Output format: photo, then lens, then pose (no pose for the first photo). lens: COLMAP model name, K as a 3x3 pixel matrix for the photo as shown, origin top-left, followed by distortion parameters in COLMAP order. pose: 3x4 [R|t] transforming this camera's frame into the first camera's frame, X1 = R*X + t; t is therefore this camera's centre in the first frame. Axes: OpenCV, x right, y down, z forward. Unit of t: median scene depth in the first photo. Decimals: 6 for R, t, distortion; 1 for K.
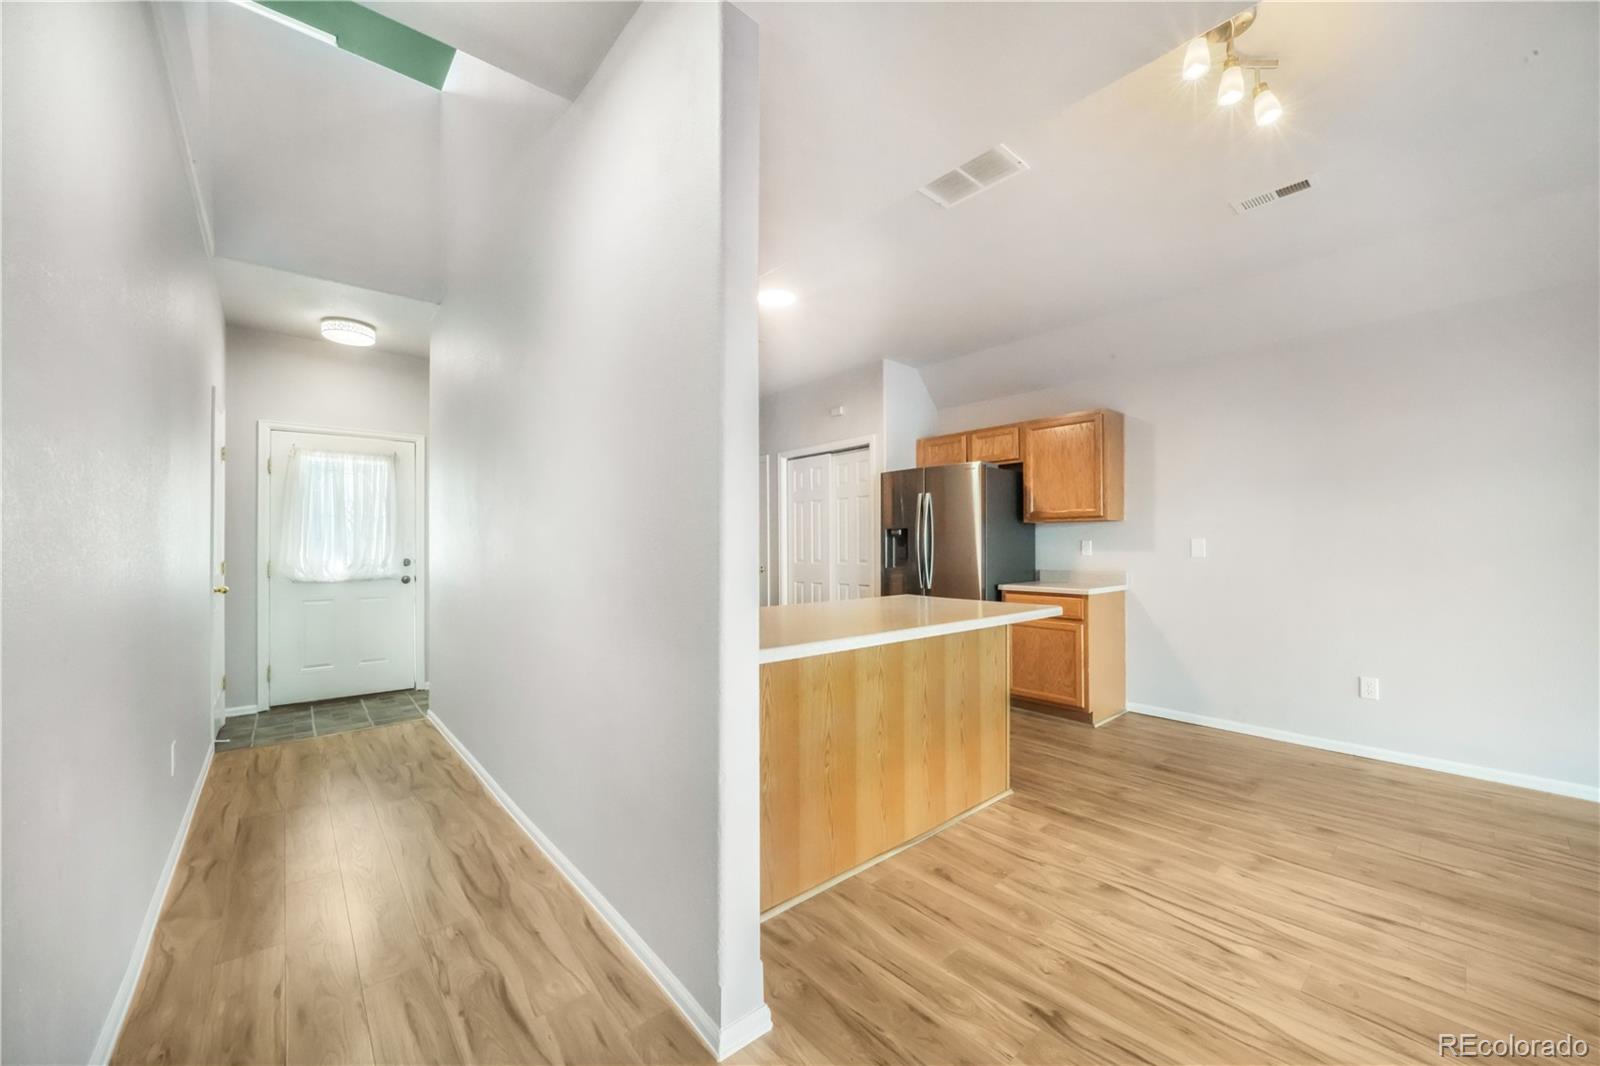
lens RADIAL K [[587.9, 0, 804.9], [0, 587.9, 539.0], [0, 0, 1]] dist [-0.008438, 0.000607]
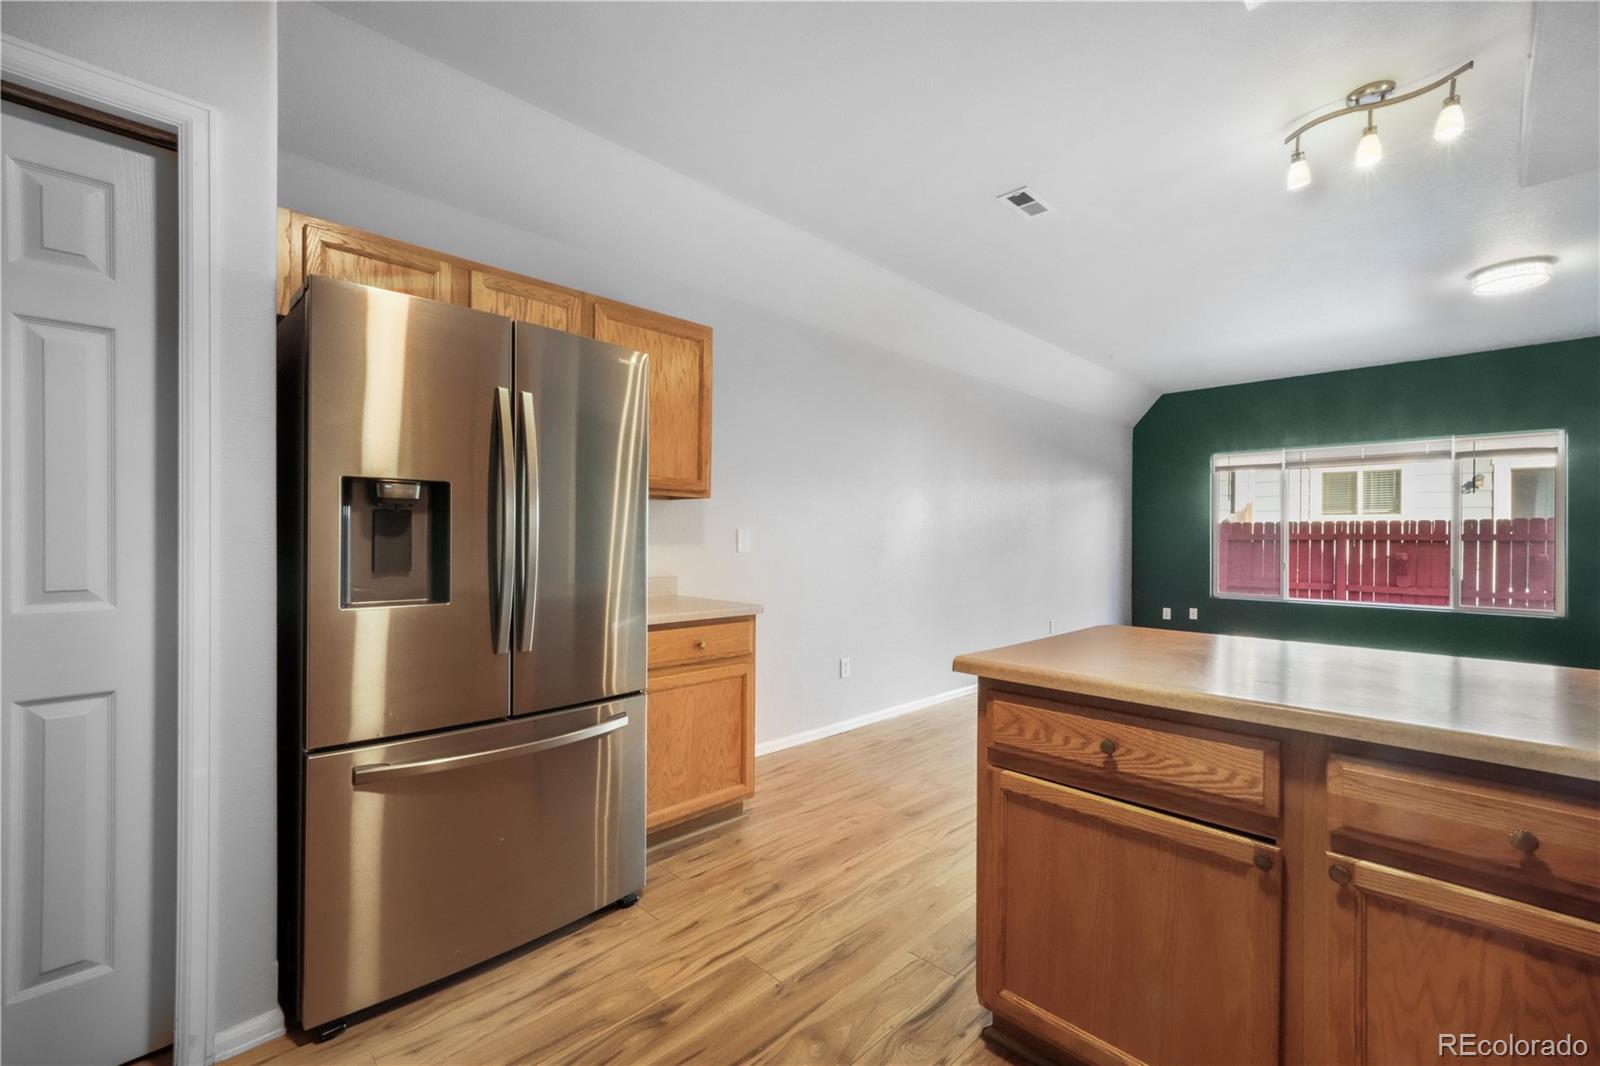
lens RADIAL K [[689.6, 0, 800.0], [0, 689.6, 533.0], [0, 0, 1]] dist [0.002894, 0.000257]
pose [[-0.058376, 0.007373, 0.998267, -0.190270], [-0.015004, 0.999853, -0.008262, 0.009236], [-0.998182, -0.015460, -0.058257, 0.693772]]
